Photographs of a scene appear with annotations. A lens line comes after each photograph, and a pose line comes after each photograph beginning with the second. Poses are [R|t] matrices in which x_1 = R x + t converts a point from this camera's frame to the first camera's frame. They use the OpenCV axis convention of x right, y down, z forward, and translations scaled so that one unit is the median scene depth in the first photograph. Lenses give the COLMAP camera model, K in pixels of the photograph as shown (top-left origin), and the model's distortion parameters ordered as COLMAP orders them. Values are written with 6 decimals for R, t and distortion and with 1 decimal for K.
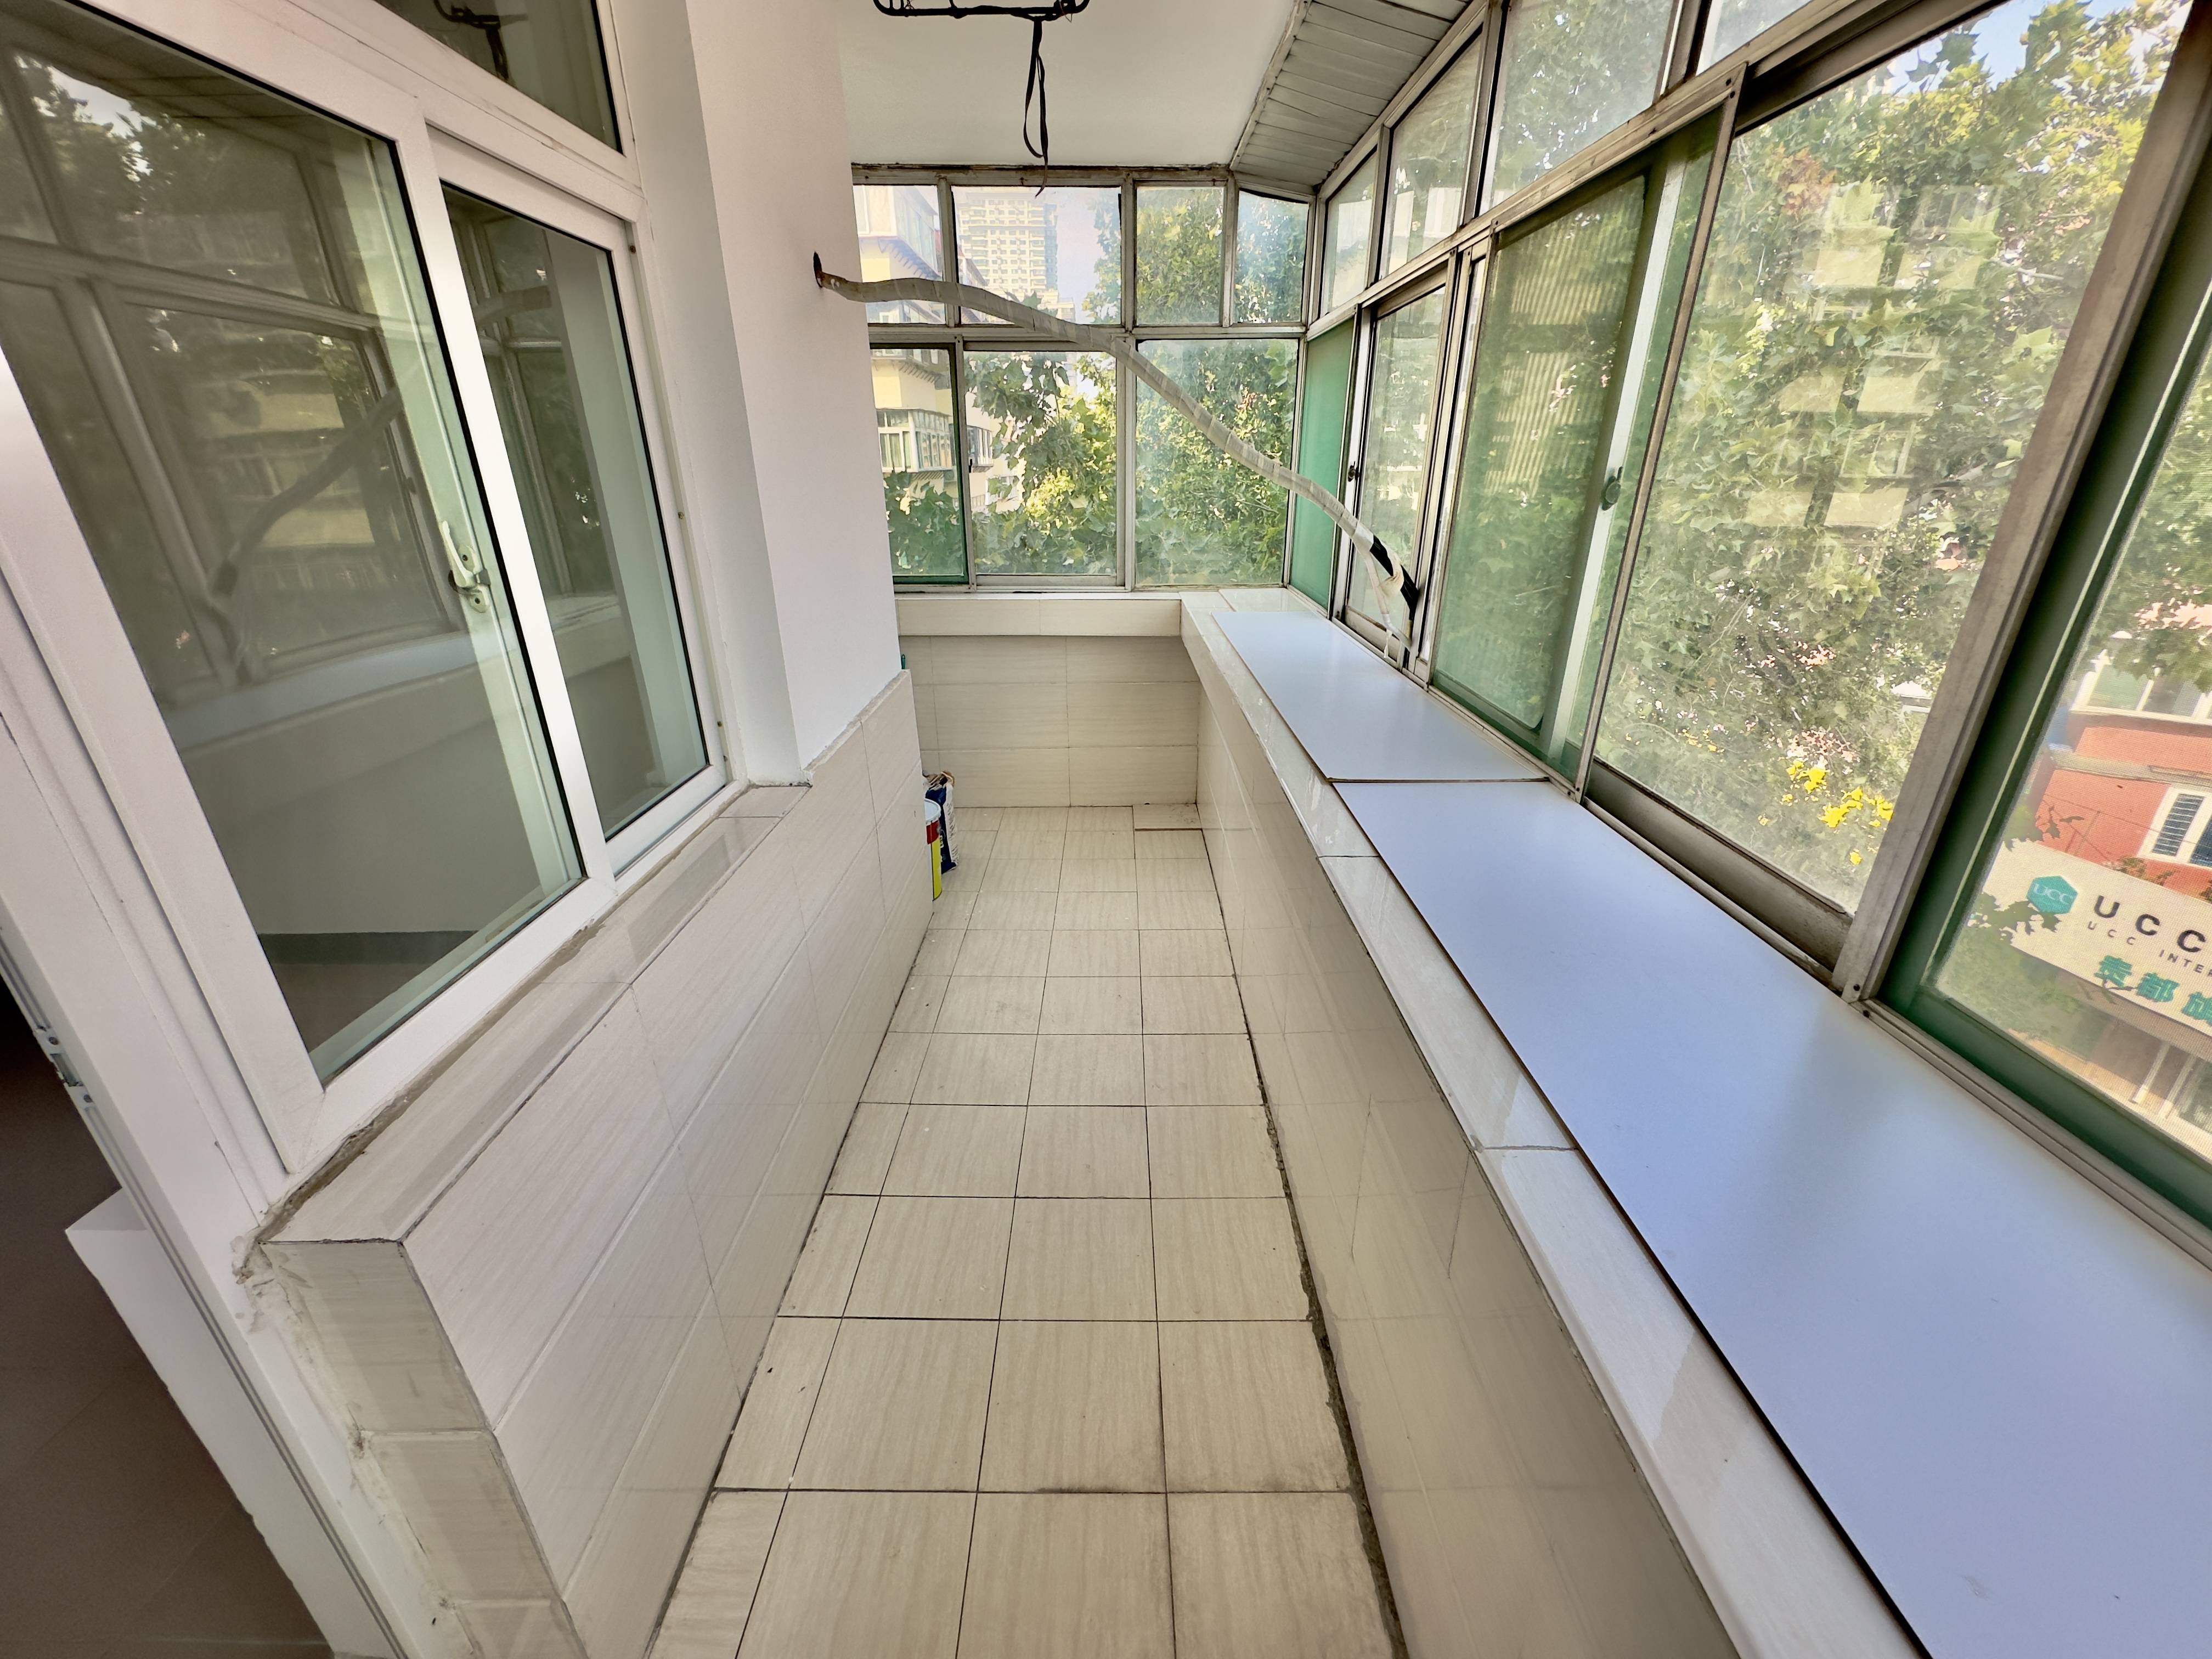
lens RADIAL K [[884.5, 0, 1100.2], [0, 884.5, 825.9], [0, 0, 1]] dist [0.000051, 0.000095]
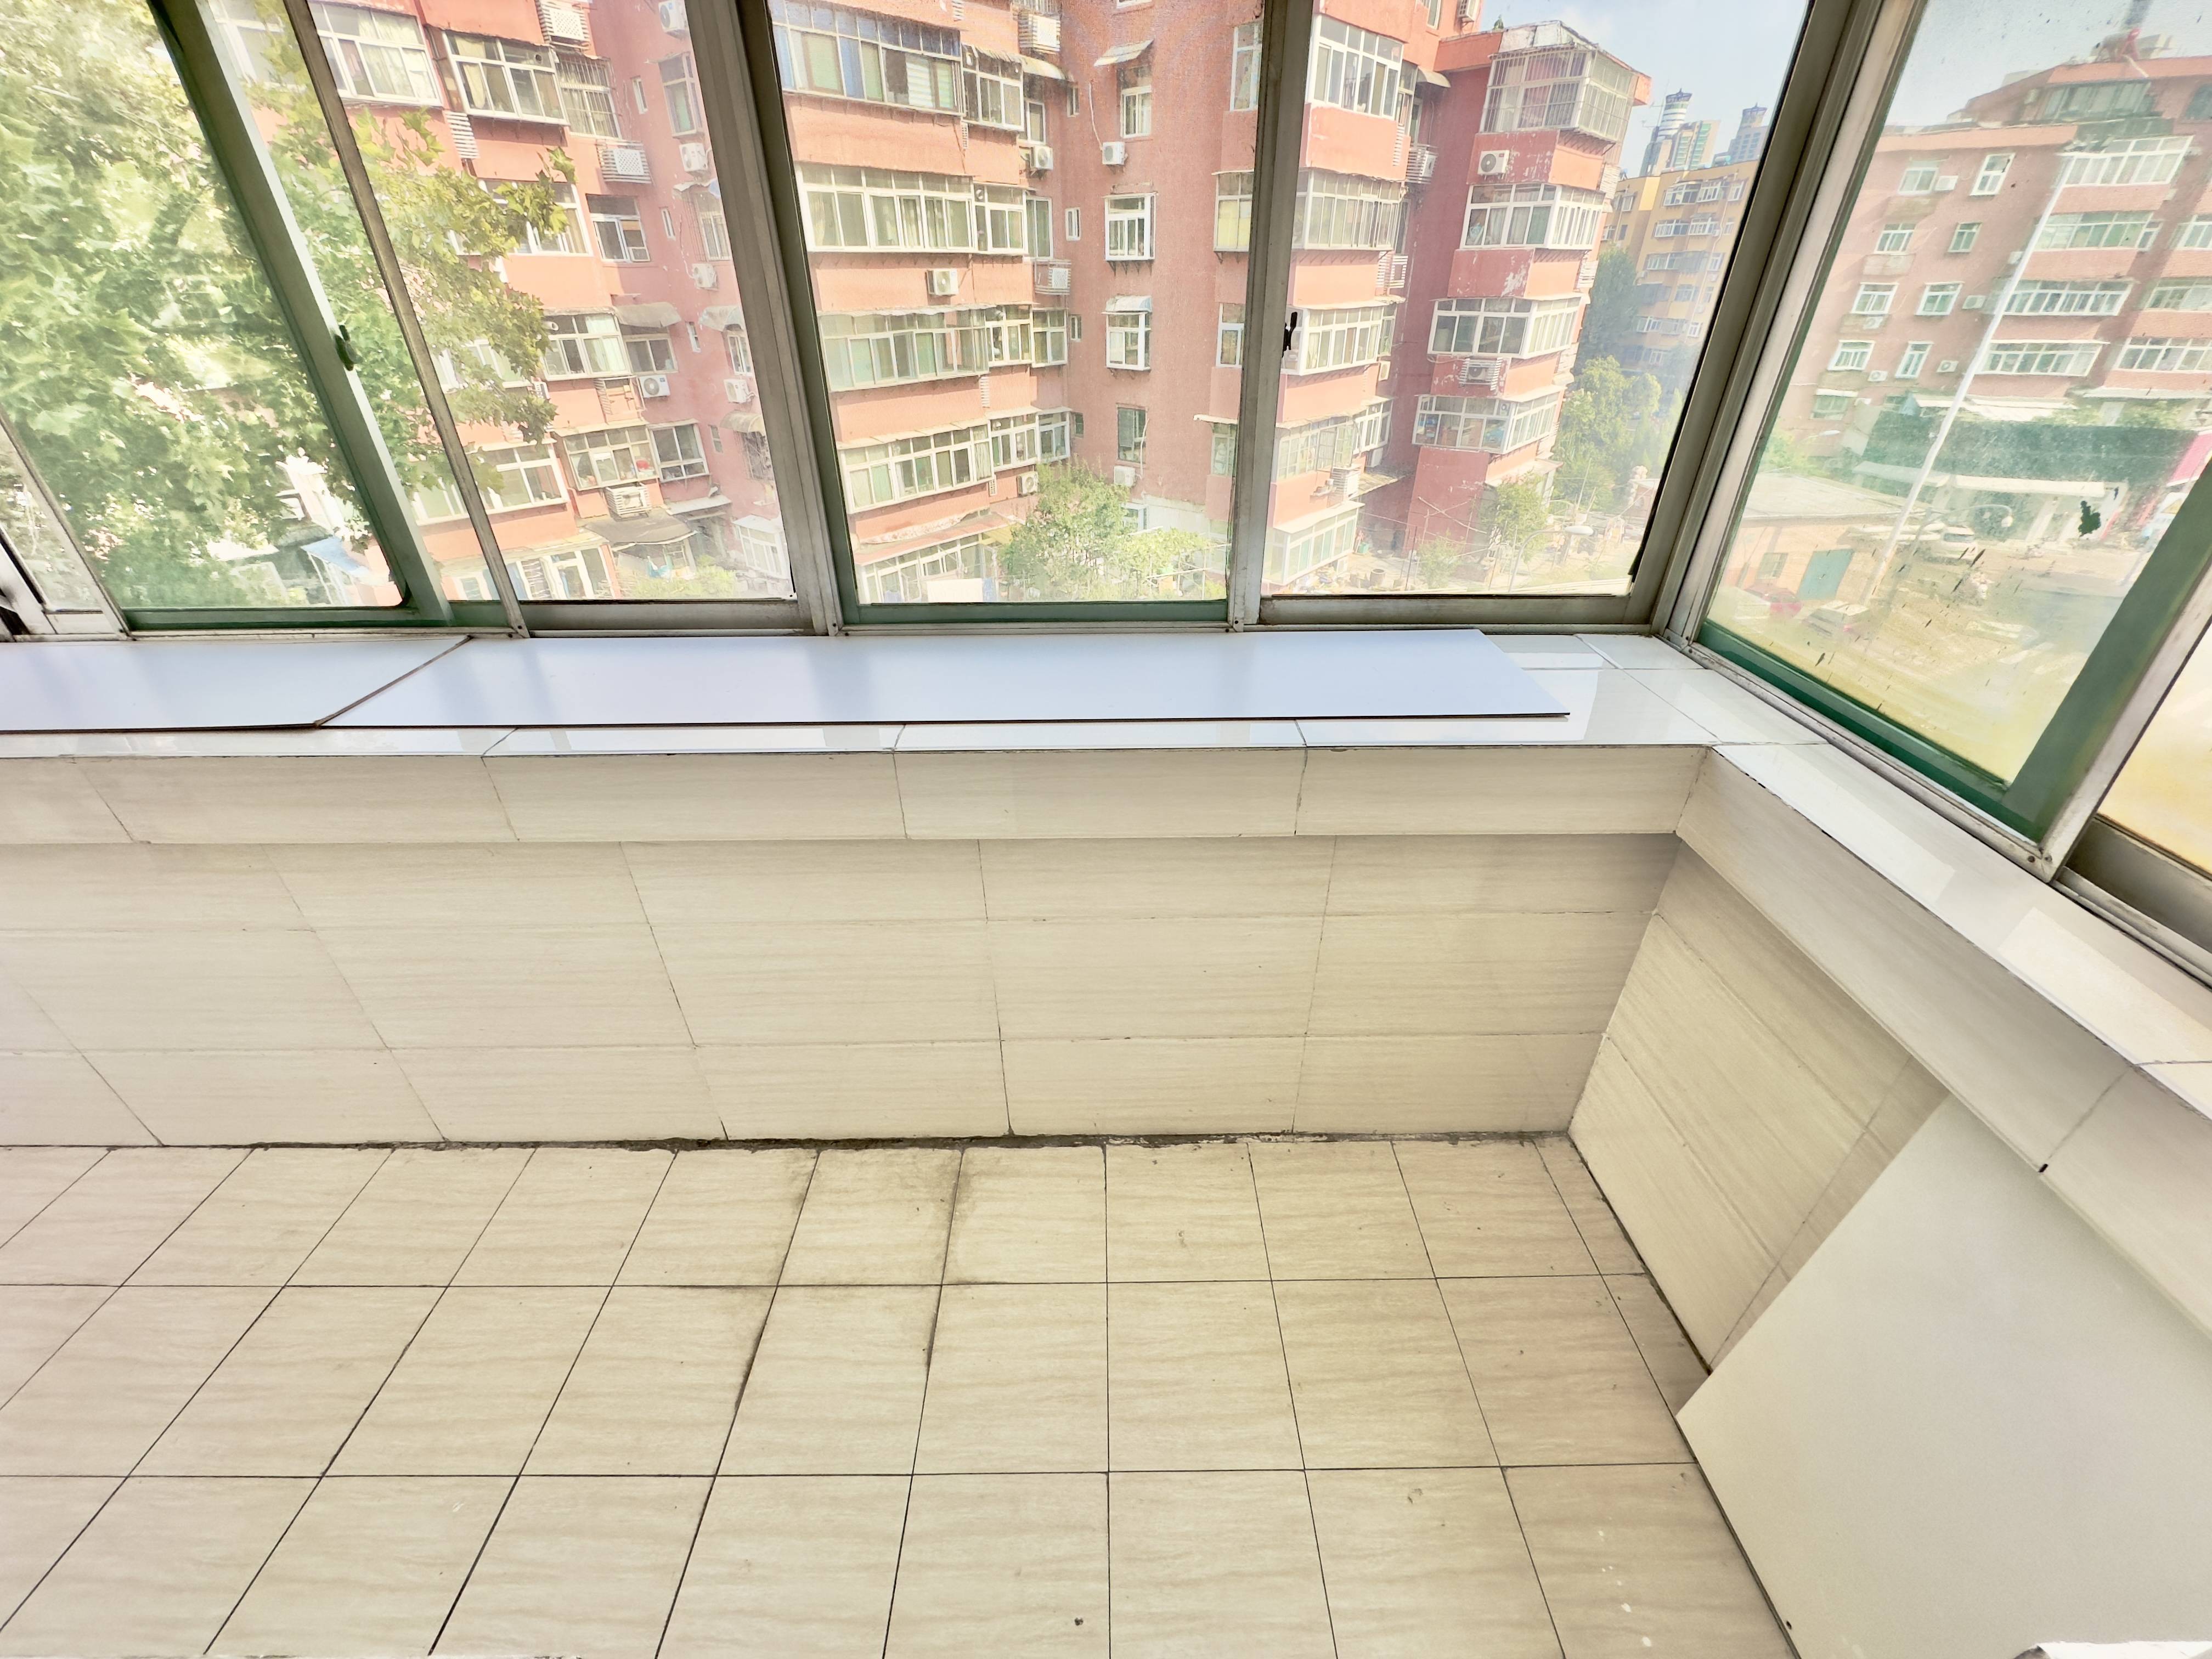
lens RADIAL K [[884.5, 0, 1096.8], [0, 884.5, 830.1], [0, 0, 1]] dist [0.000051, 0.000095]
pose [[-0.018312, -0.519611, 0.854207, -0.577264], [0.390799, 0.782665, 0.484470, -0.098253], [-0.920294, 0.342695, 0.188732, 0.193249]]
